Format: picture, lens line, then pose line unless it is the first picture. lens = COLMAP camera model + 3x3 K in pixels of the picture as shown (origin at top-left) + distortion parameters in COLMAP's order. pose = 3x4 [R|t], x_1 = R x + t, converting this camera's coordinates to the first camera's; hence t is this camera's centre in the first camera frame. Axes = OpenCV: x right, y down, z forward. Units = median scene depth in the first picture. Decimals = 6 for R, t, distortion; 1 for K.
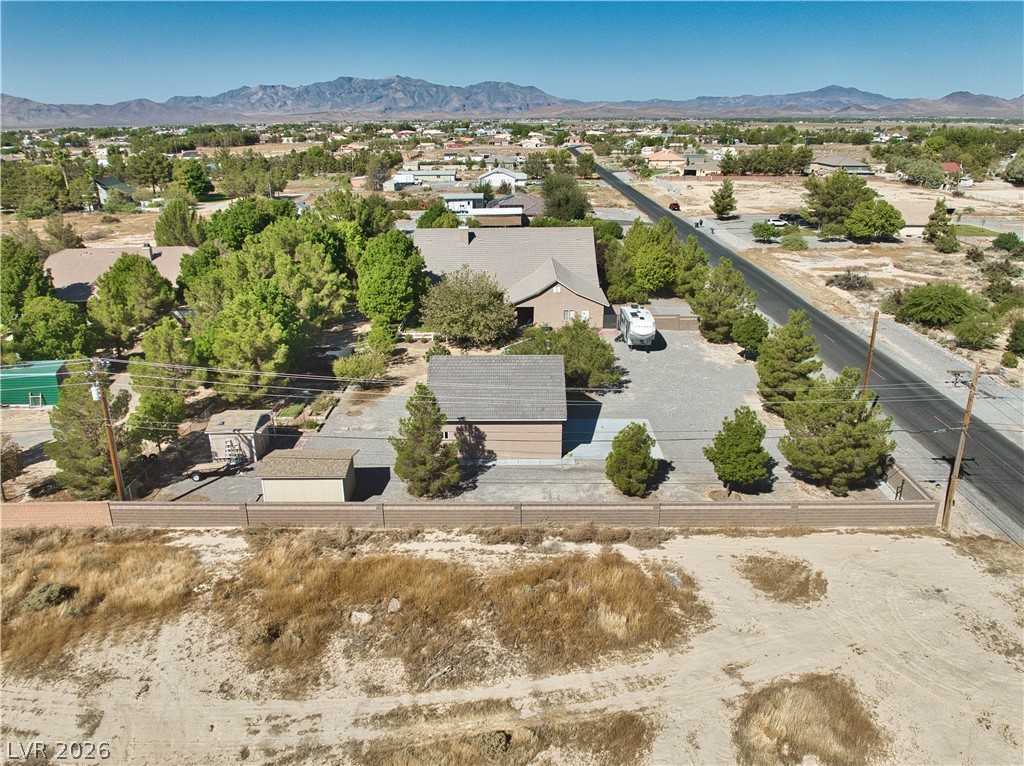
lens RADIAL K [[751.9, 0, 513.8], [0, 751.9, 390.4], [0, 0, 1]] dist [-0.033625, -0.006703]
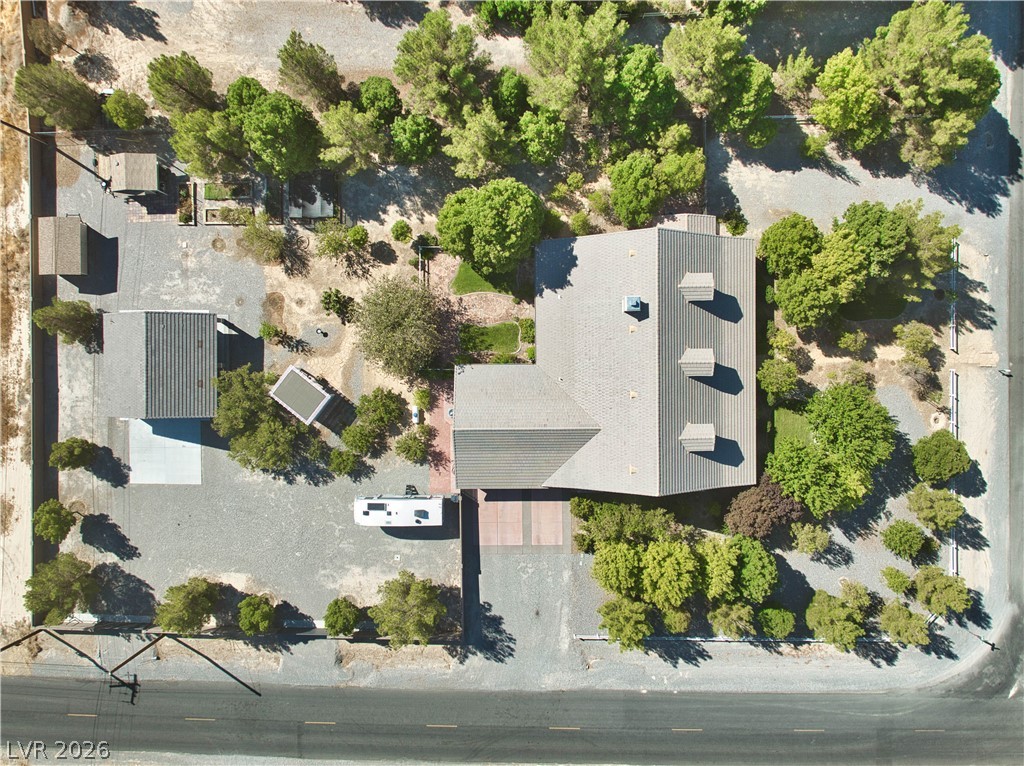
lens RADIAL K [[751.9, 0, 512.0], [0, 751.9, 378.2], [0, 0, 1]] dist [-0.033625, -0.006703]
pose [[0.003396, 0.999883, 0.014895, -0.010933], [-0.333436, -0.012911, 0.942684, -0.947830], [0.942766, -0.008168, 0.333354, 0.780328]]
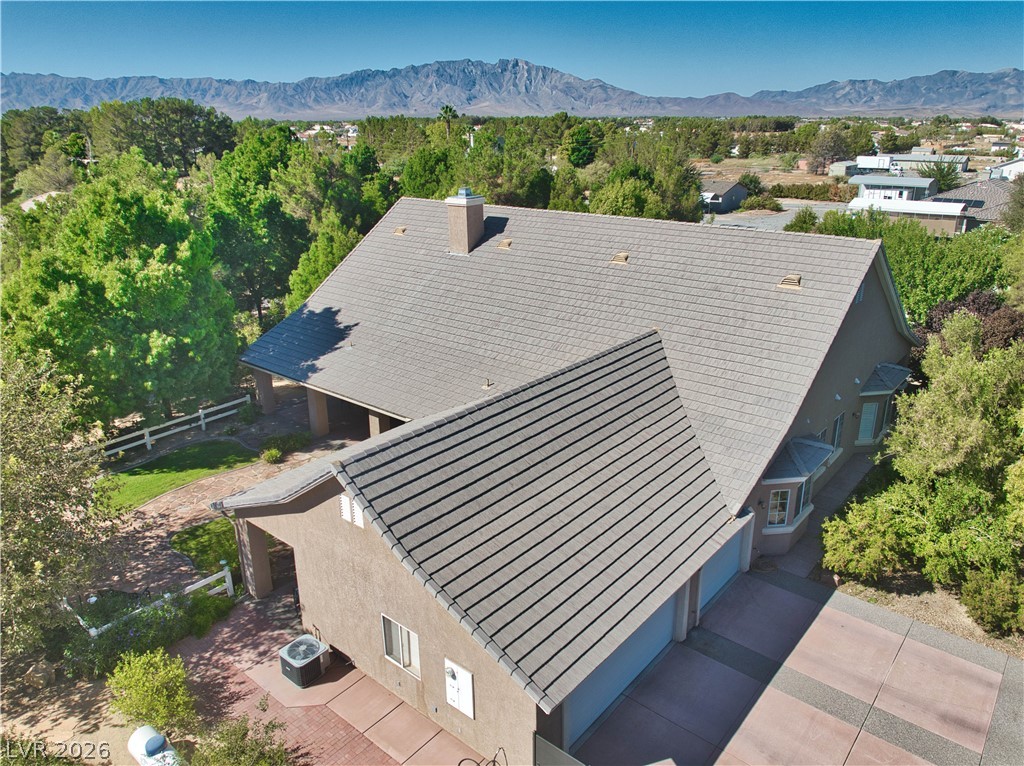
lens RADIAL K [[751.9, 0, 512.6], [0, 751.9, 398.0], [0, 0, 1]] dist [-0.033625, -0.006703]
pose [[0.763981, 0.230627, -0.602615, 0.205485], [-0.221268, 0.970951, 0.091074, -0.192541], [0.606113, 0.063761, 0.792818, 0.867946]]
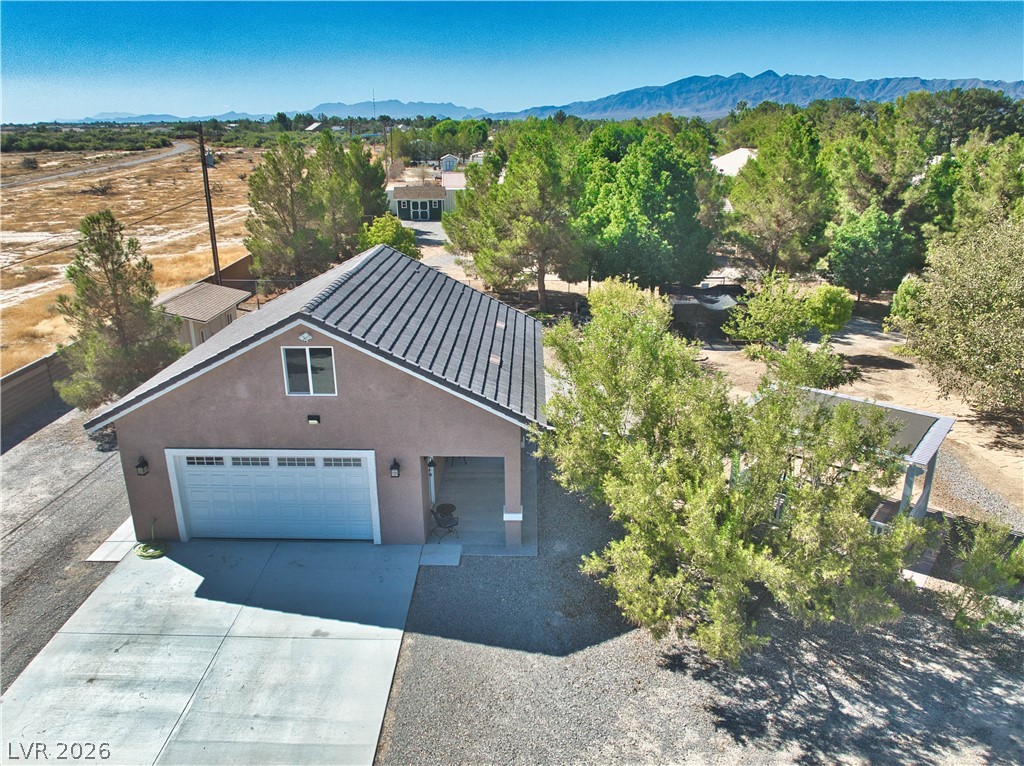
lens RADIAL K [[751.9, 0, 515.4], [0, 751.9, 386.9], [0, 0, 1]] dist [-0.033625, -0.006703]
pose [[-0.013051, 0.344190, -0.938809, 0.239743], [-0.343537, 0.880194, 0.327476, -0.100127], [0.939049, 0.326789, 0.106755, 0.712078]]
